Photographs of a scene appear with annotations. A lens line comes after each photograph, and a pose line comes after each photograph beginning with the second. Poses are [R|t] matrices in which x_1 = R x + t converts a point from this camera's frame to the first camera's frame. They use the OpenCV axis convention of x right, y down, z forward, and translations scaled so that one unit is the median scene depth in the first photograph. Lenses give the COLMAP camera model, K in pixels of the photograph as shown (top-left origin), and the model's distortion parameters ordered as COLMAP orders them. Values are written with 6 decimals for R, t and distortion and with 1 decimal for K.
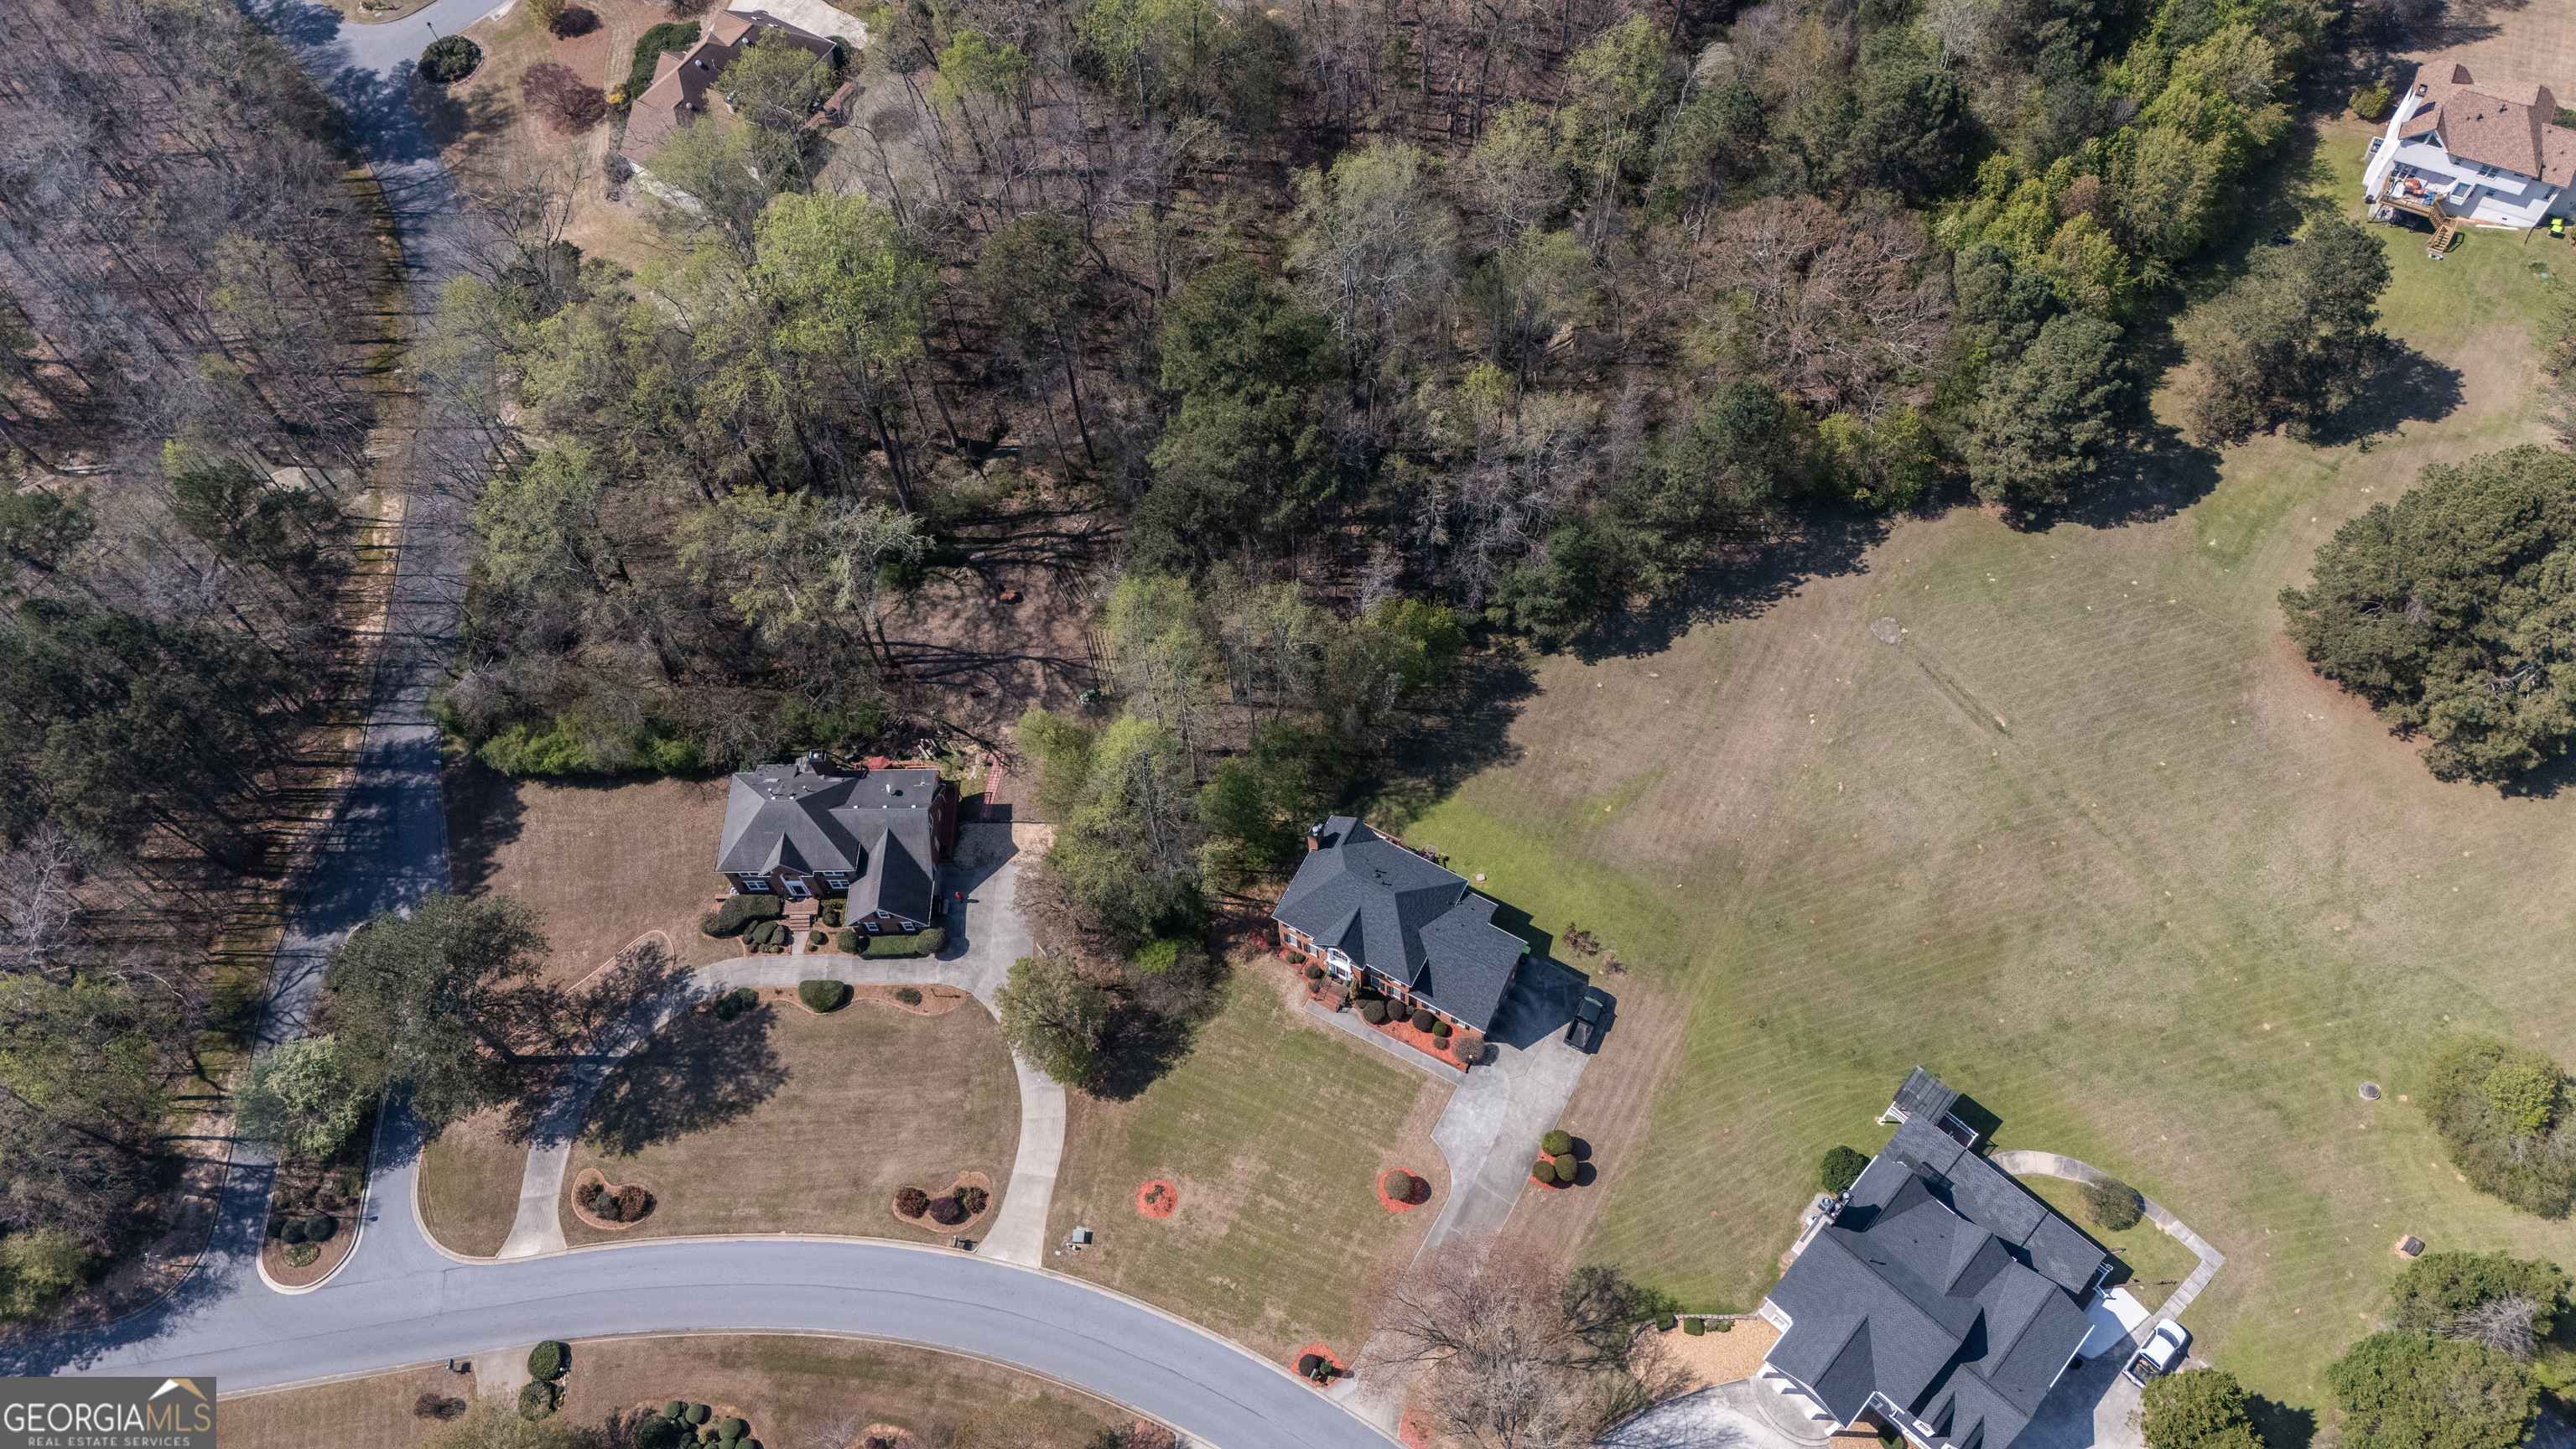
lens RADIAL K [[1867.1, 0, 1264.9], [0, 1867.1, 733.2], [0, 0, 1]] dist [0.047629, -0.027032]
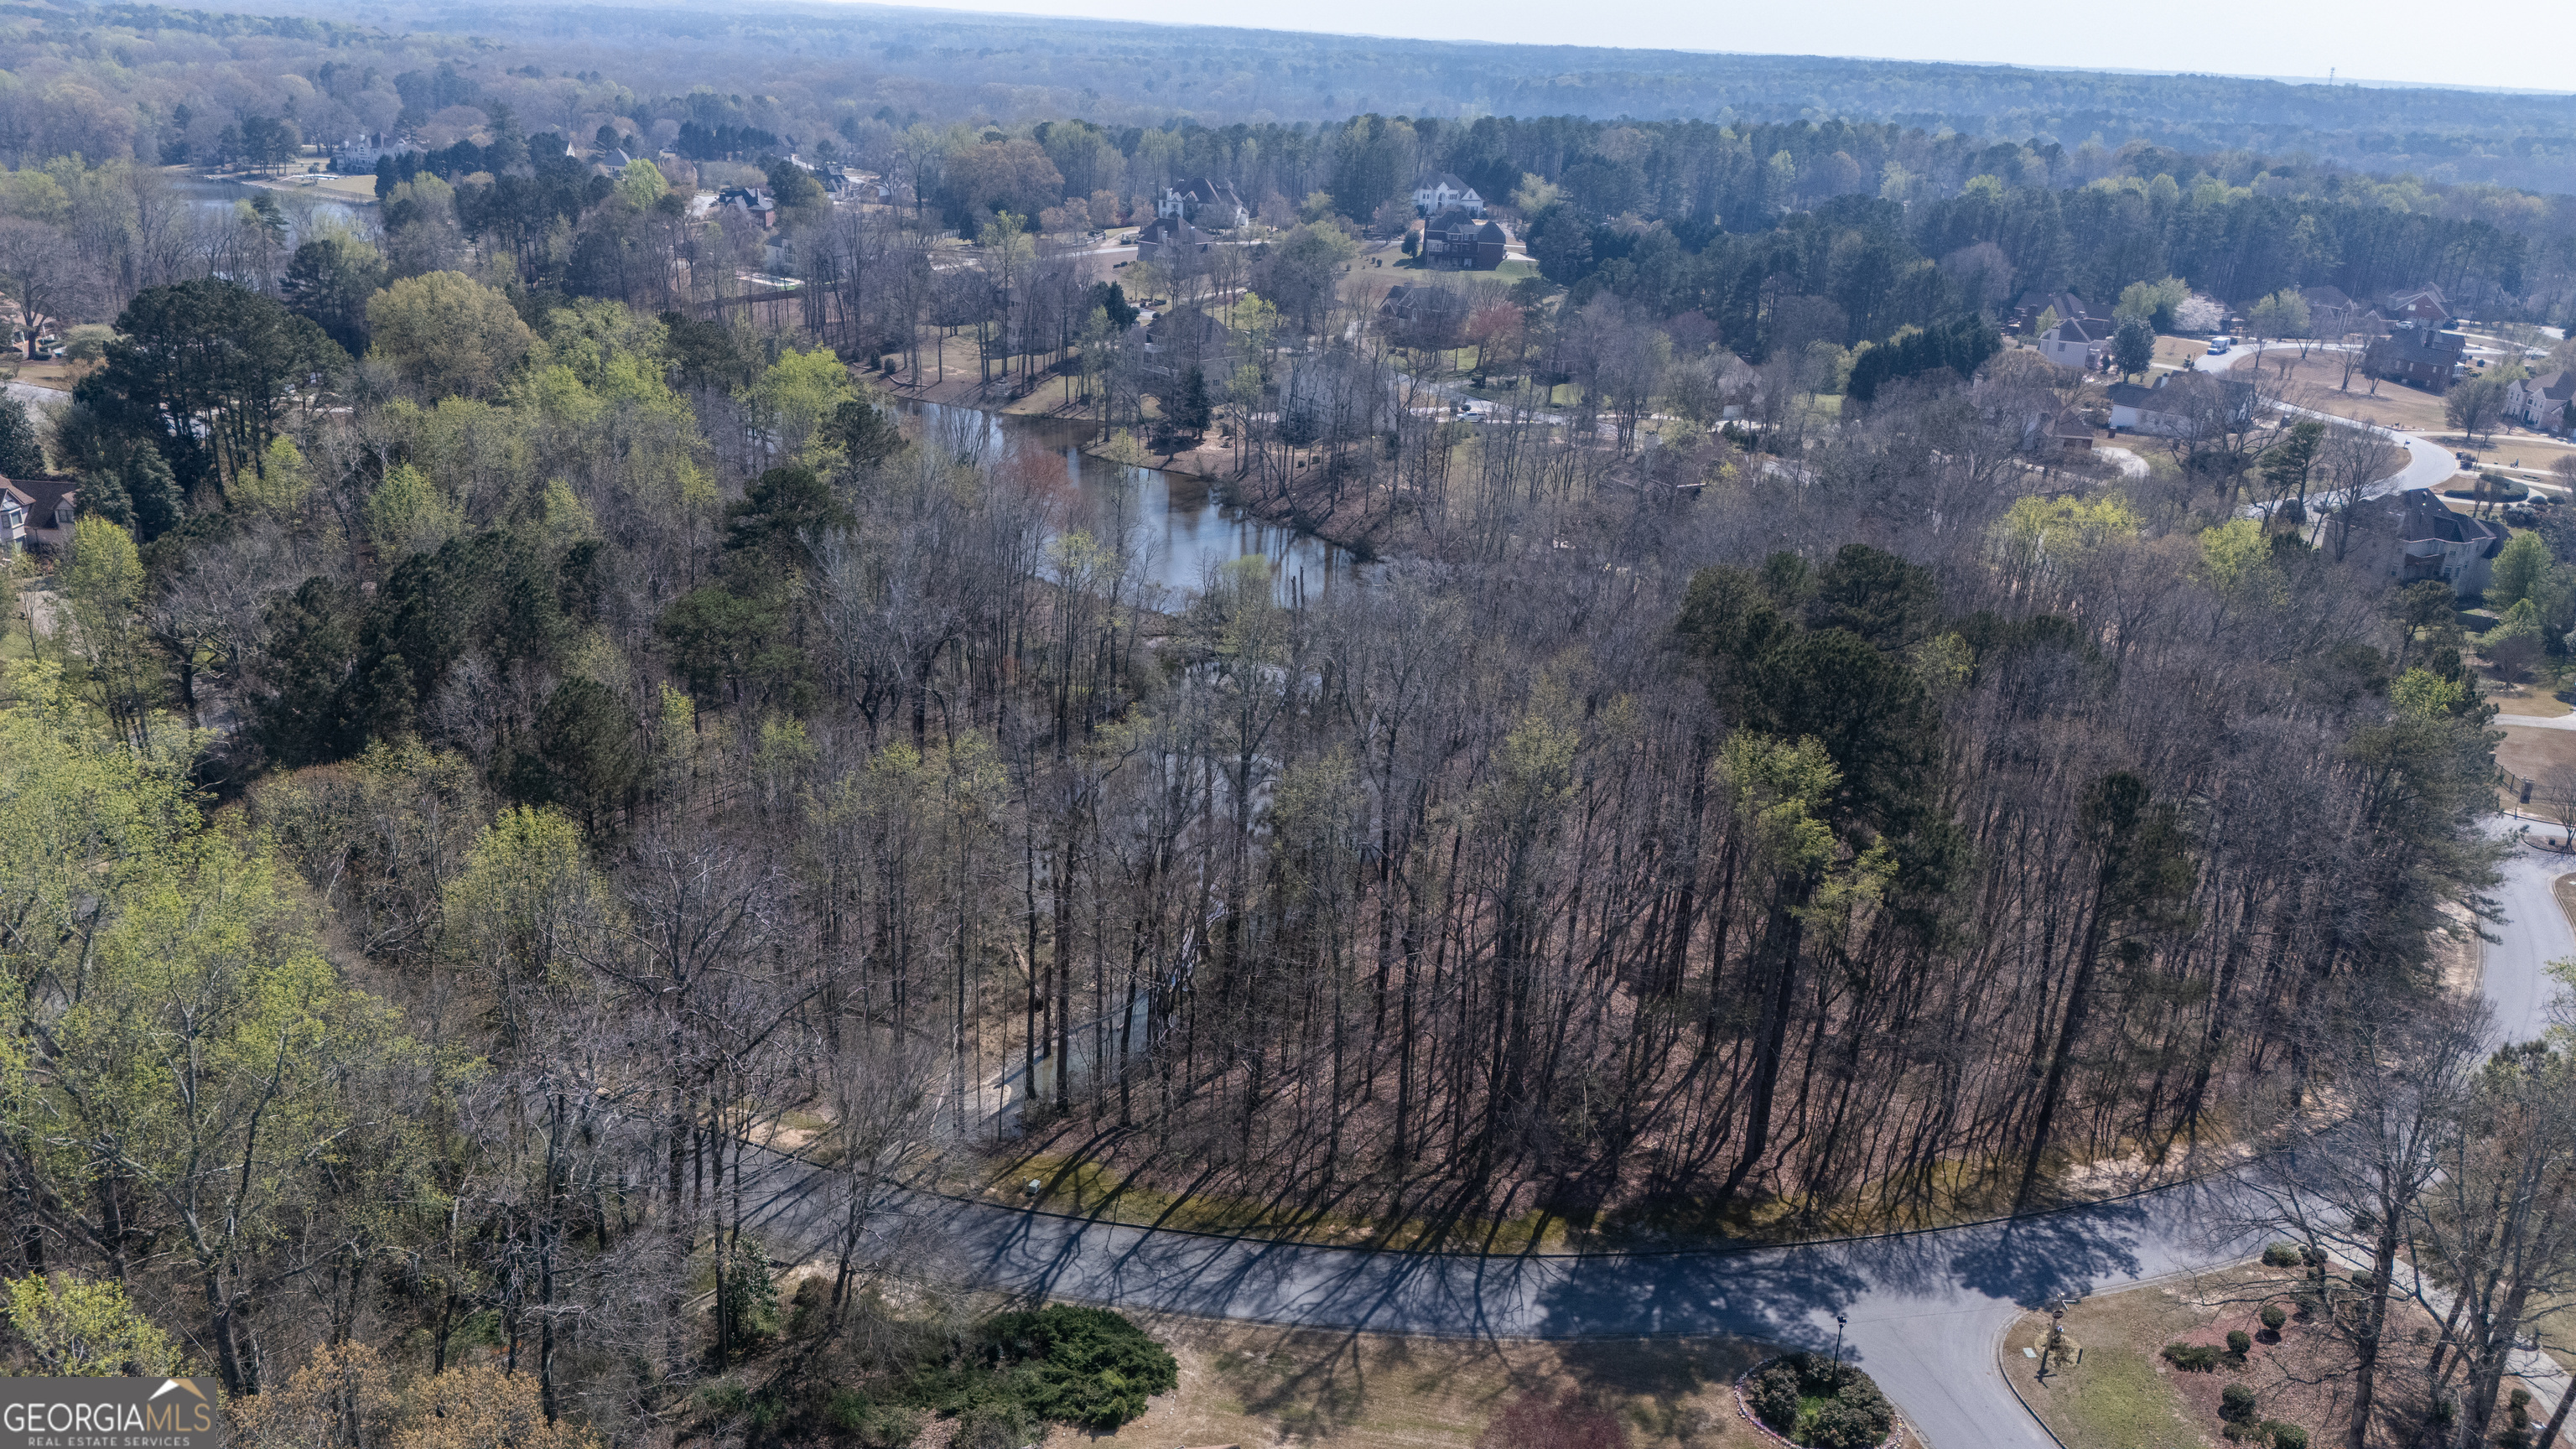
lens RADIAL K [[1890.7, 0, 1285.5], [0, 1890.7, 725.3], [0, 0, 1]] dist [0.066598, -0.070484]
pose [[-0.458109, 0.334654, -0.823494, -0.085097], [-0.790626, 0.270008, 0.549551, -0.698581], [0.406260, 0.902830, 0.140893, 0.963243]]
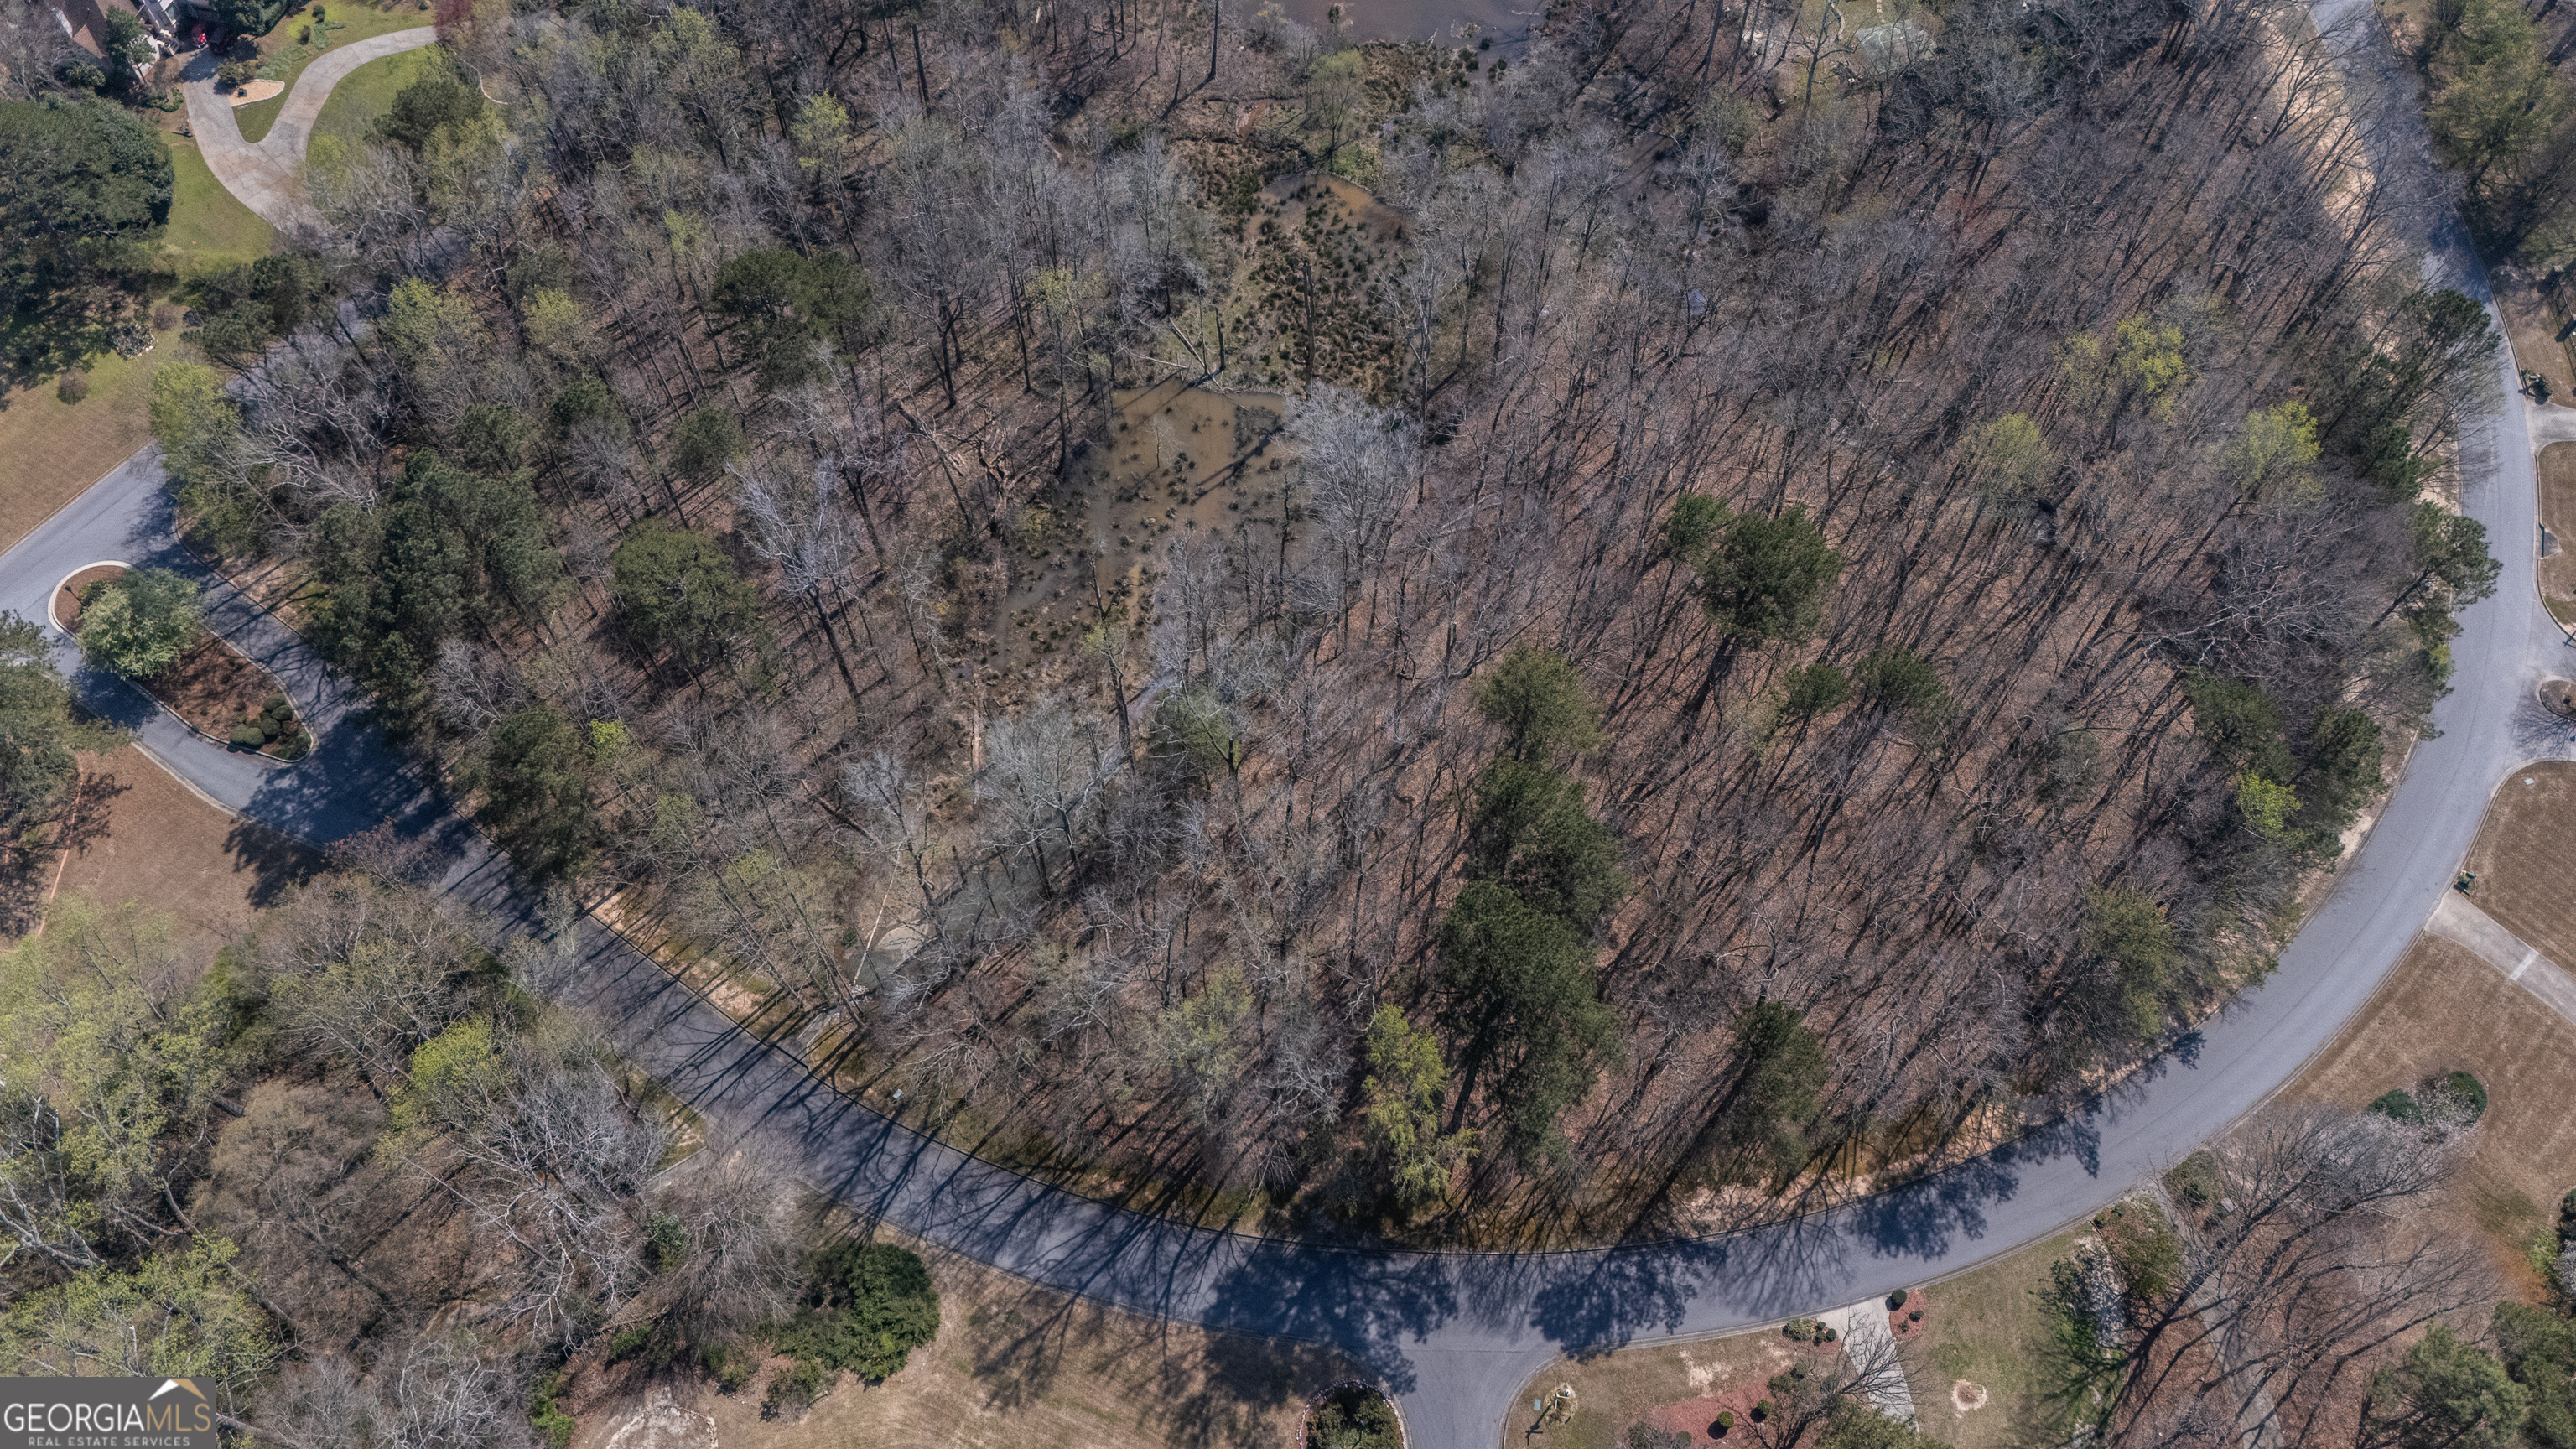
lens RADIAL K [[1890.7, 0, 1288.6], [0, 1890.7, 724.5], [0, 0, 1]] dist [0.066598, -0.070484]
pose [[-0.646855, 0.685860, -0.333428, -0.474263], [-0.642288, -0.254245, 0.723067, -0.954714], [0.411150, 0.681876, 0.604980, 0.571564]]
